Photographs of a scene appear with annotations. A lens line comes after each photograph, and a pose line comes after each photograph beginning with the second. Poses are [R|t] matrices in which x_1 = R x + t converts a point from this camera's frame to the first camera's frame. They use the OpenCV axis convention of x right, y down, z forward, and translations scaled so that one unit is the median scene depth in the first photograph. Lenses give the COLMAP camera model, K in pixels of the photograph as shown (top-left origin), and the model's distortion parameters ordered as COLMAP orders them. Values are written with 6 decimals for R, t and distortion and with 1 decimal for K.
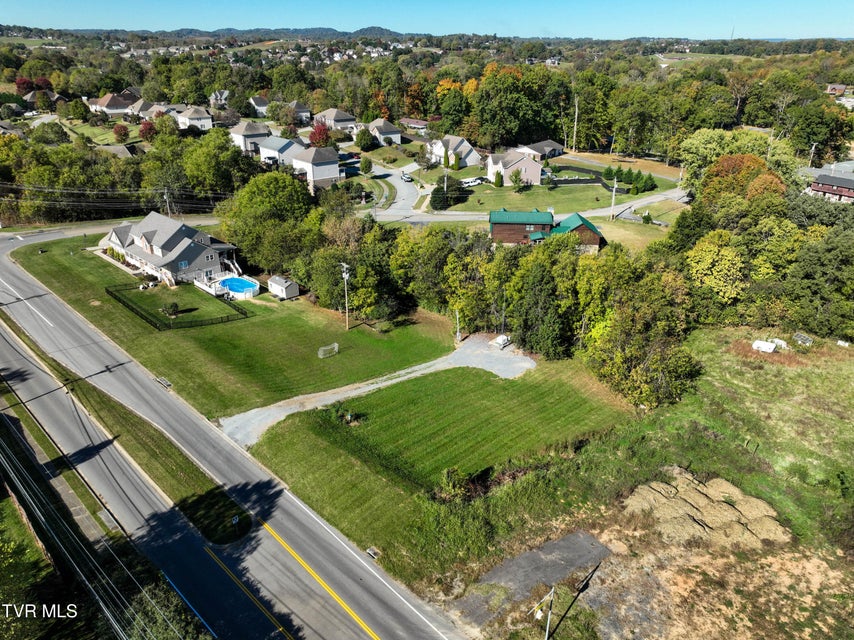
lens RADIAL K [[598.4, 0, 429.8], [0, 598.4, 321.8], [0, 0, 1]] dist [-0.000538, 0.015841]
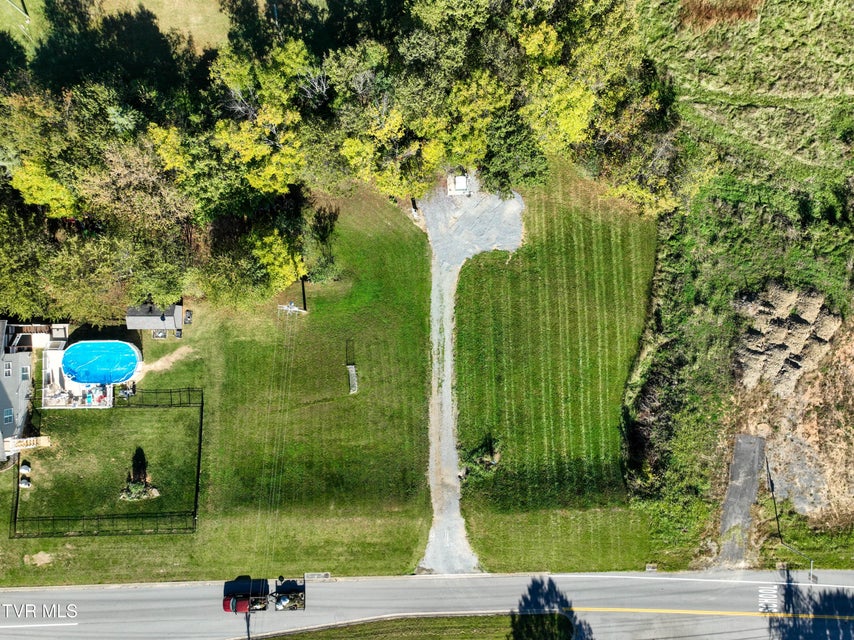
lens RADIAL K [[598.4, 0, 429.5], [0, 598.4, 312.1], [0, 0, 1]] dist [-0.000538, 0.015841]
pose [[0.719113, -0.694099, 0.033215, -0.053992], [0.272727, 0.325874, 0.905222, -0.666691], [-0.639137, -0.641898, 0.423640, 0.619456]]
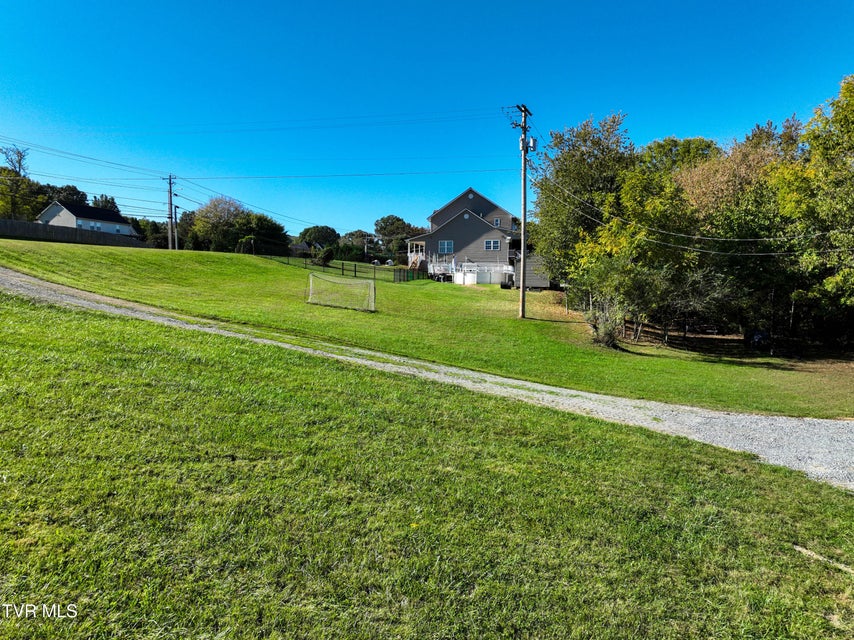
lens RADIAL K [[598.4, 0, 430.7], [0, 598.4, 321.9], [0, 0, 1]] dist [-0.000538, 0.015841]
pose [[0.487691, 0.046026, -0.871802, 0.141120], [-0.372841, 0.913941, -0.160318, 0.093623], [0.789396, 0.403229, 0.462882, 0.857098]]
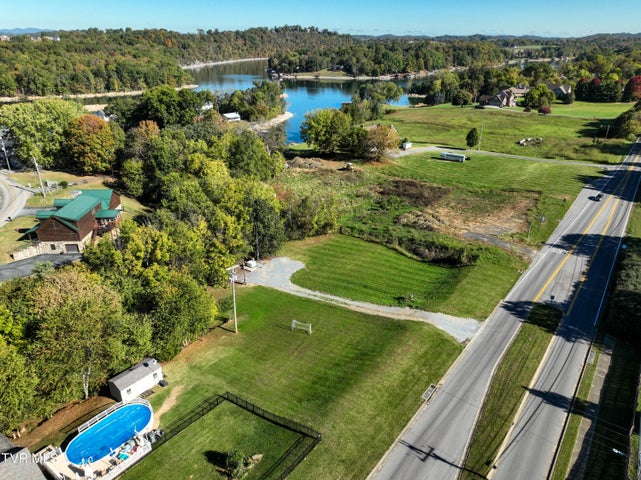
lens RADIAL K [[449.2, 0, 323.3], [0, 449.2, 238.8], [0, 0, 1]] dist [-0.000538, 0.015841]
pose [[-0.117954, -0.407122, 0.905725, -0.782469], [0.409517, 0.810977, 0.417865, -0.370060], [-0.904645, 0.420199, 0.071066, 0.814332]]
